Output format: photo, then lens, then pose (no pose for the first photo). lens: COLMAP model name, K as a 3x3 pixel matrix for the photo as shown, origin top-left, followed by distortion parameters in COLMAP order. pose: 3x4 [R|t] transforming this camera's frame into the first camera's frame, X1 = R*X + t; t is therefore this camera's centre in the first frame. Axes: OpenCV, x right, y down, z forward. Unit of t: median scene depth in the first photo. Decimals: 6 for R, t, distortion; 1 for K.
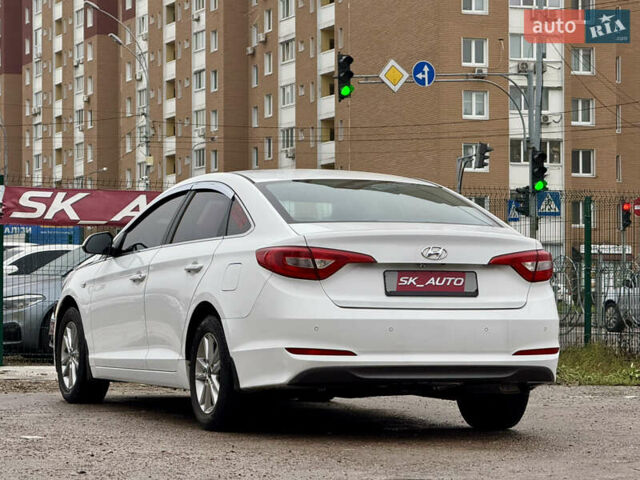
lens RADIAL K [[2348.1, 0, 321.2], [0, 2348.1, 239.7], [0, 0, 1]] dist [0.163561, 0.422683]
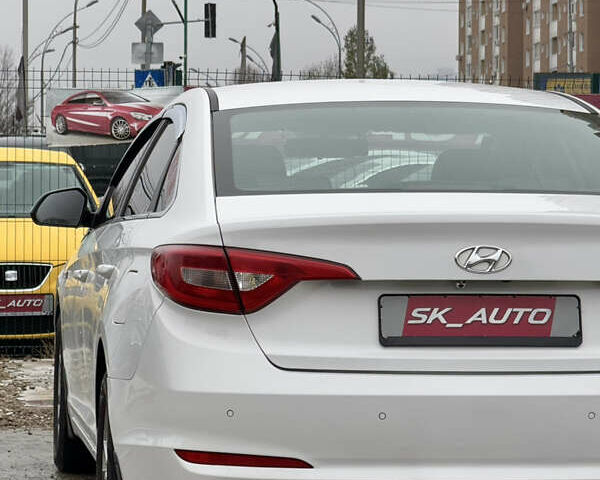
lens RADIAL K [[2758.5, 0, 287.6], [0, 2758.5, 240.2], [0, 0, 1]] dist [0.201048, 0.877608]
pose [[0.970225, 0.007097, -0.242102, 0.133812], [0.003787, 0.999004, 0.044459, -0.021837], [0.242177, -0.044052, 0.969232, 0.387340]]
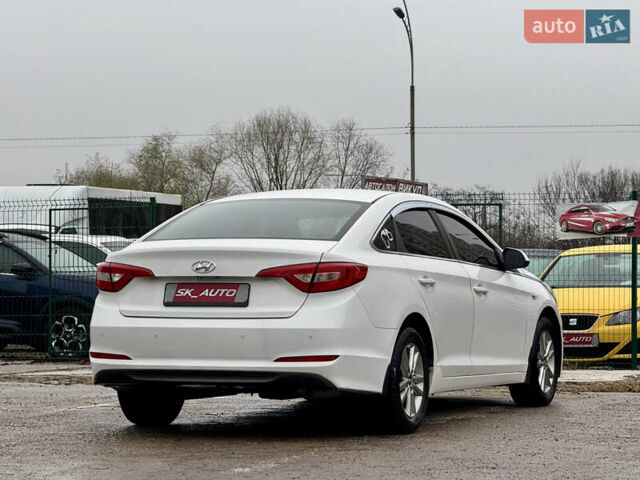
lens RADIAL K [[2253.8, 0, 354.1], [0, 2253.8, 241.1], [0, 0, 1]] dist [0.211442, 3.271421]
pose [[0.740674, -0.015785, -0.671679, 0.725681], [0.014400, 0.999867, -0.007619, 0.002417], [0.671710, -0.004029, 0.740803, 0.243341]]
